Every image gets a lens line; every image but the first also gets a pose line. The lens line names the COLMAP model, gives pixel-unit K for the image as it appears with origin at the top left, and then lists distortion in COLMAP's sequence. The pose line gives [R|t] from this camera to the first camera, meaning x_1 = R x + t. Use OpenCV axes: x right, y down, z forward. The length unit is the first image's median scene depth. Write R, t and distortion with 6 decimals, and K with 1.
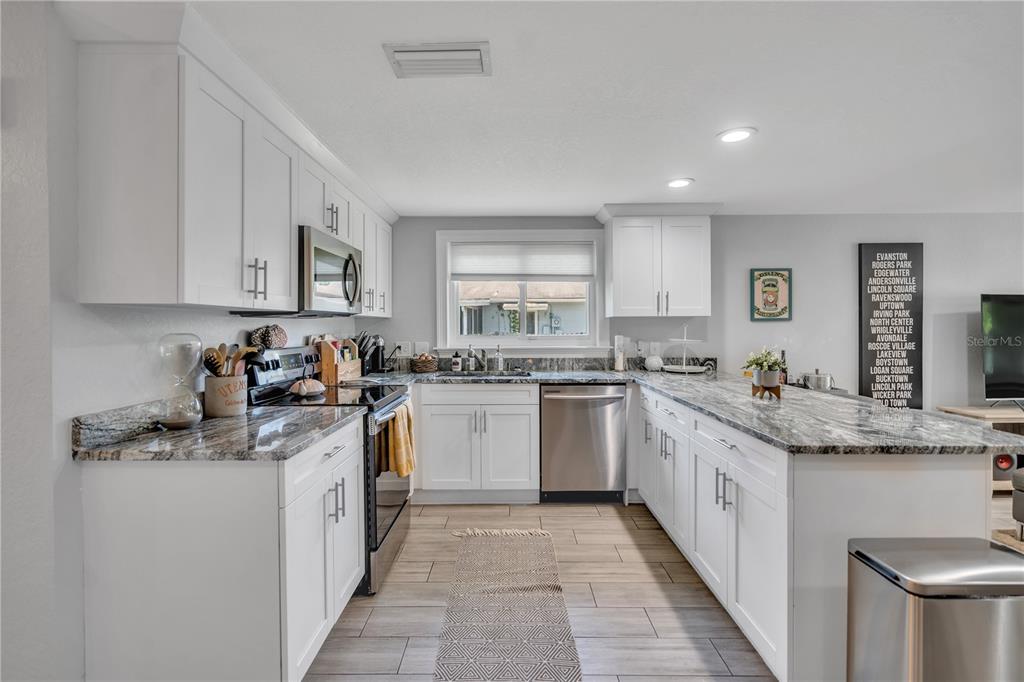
lens RADIAL K [[468.5, 0, 511.0], [0, 468.5, 329.1], [0, 0, 1]] dist [-0.001080, 0.000119]
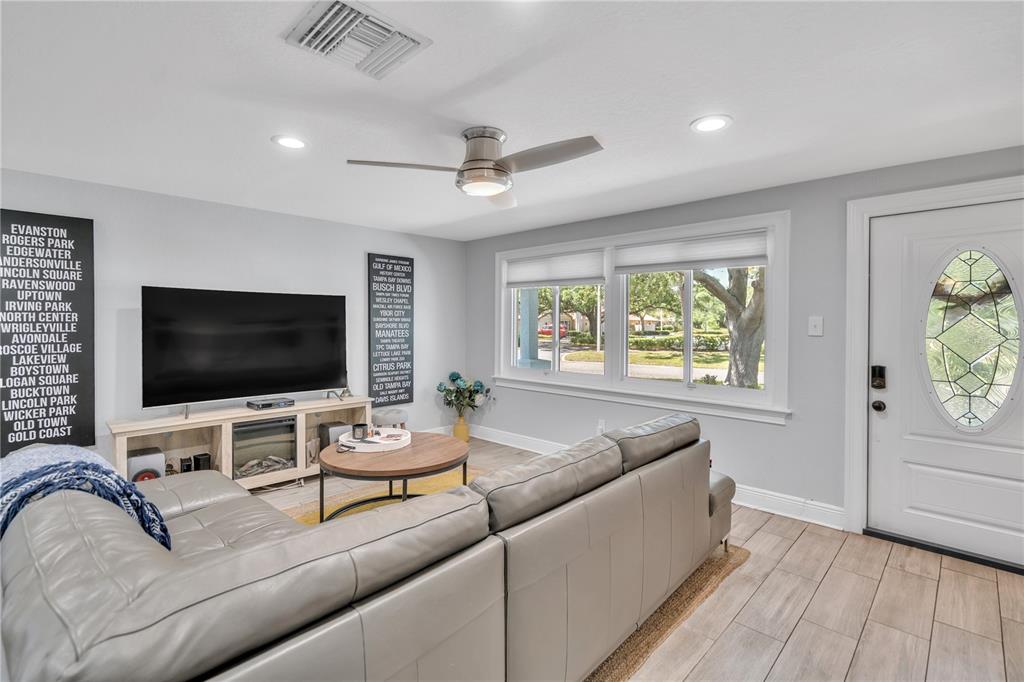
lens RADIAL K [[467.0, 0, 506.8], [0, 467.0, 325.9], [0, 0, 1]] dist [-0.005572, 0.000064]
pose [[0.699103, 0.001951, 0.715018, 0.805365], [-0.000468, 0.999997, -0.002271, 0.000304], [-0.715021, 0.001253, 0.699102, -0.068472]]
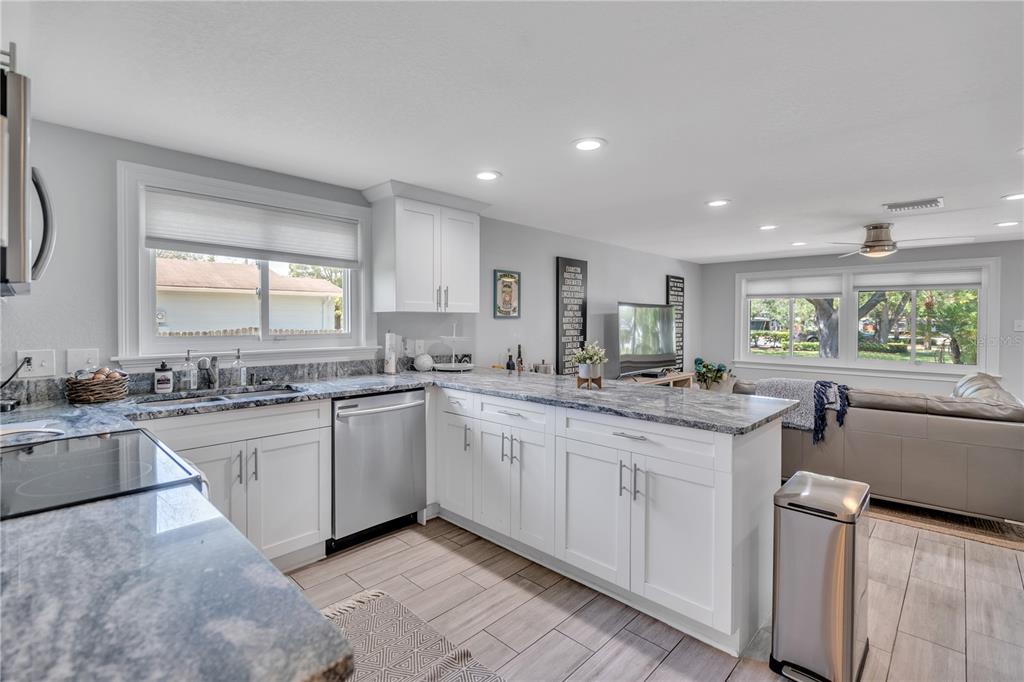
lens RADIAL K [[467.0, 0, 506.8], [0, 467.0, 325.9], [0, 0, 1]] dist [-0.005572, 0.000064]
pose [[0.693966, -0.000740, 0.720008, -0.242980], [-0.001639, 0.999995, 0.002608, -0.002491], [-0.720006, -0.002990, 0.693961, 0.236801]]
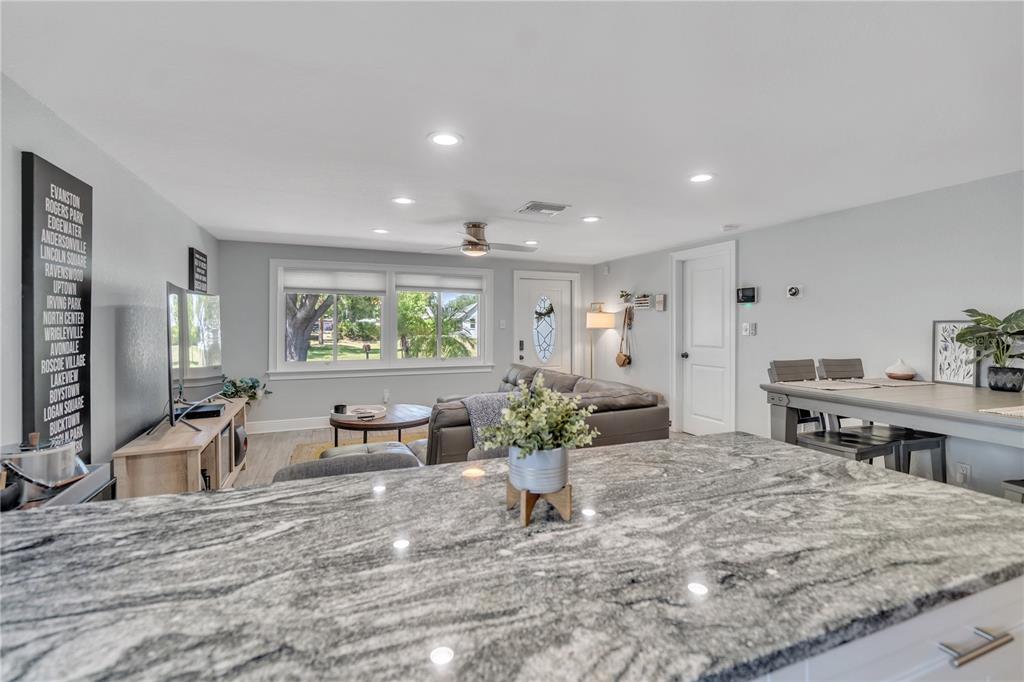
lens RADIAL K [[467.0, 0, 506.8], [0, 467.0, 325.9], [0, 0, 1]] dist [-0.005572, 0.000064]
pose [[-0.374515, -0.003988, 0.927212, 0.127123], [0.005210, 0.999966, 0.006405, -0.007140], [-0.927206, 0.007230, -0.374481, 0.730091]]
